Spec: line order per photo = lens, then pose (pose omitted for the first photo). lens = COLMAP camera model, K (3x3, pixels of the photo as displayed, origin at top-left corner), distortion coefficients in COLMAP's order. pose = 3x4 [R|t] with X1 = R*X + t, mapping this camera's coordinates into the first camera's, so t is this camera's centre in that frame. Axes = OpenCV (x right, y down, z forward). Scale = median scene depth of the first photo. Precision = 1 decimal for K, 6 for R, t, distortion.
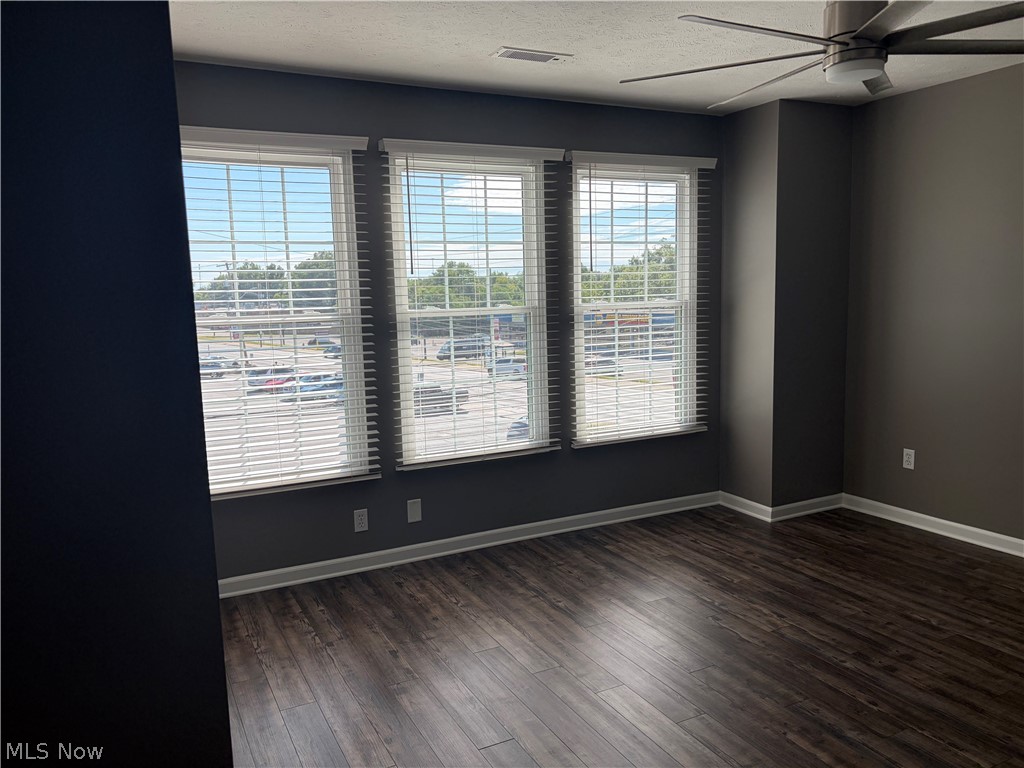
lens RADIAL K [[772.5, 0, 512.1], [0, 772.5, 378.0], [0, 0, 1]] dist [0.023642, -0.024726]
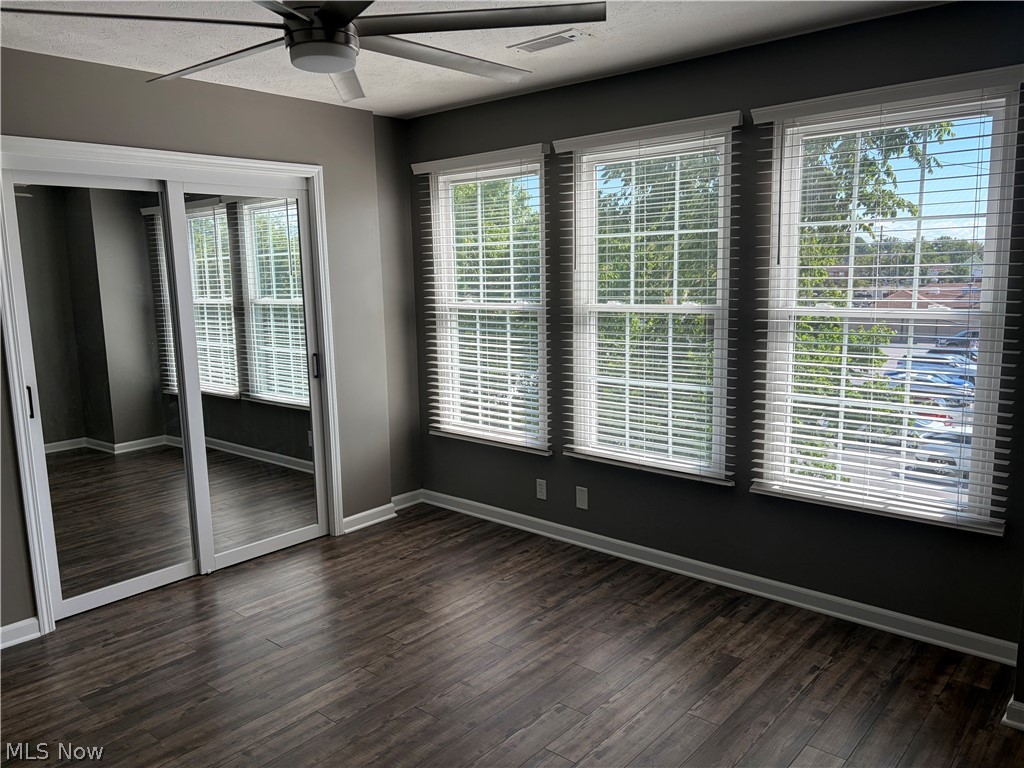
lens RADIAL K [[772.5, 0, 514.3], [0, 772.5, 382.4], [0, 0, 1]] dist [0.023642, -0.024726]
pose [[0.377399, 0.156227, -0.912778, 0.785293], [-0.102605, 0.986653, 0.126448, -0.105064], [0.920349, 0.045934, 0.388391, 0.528344]]
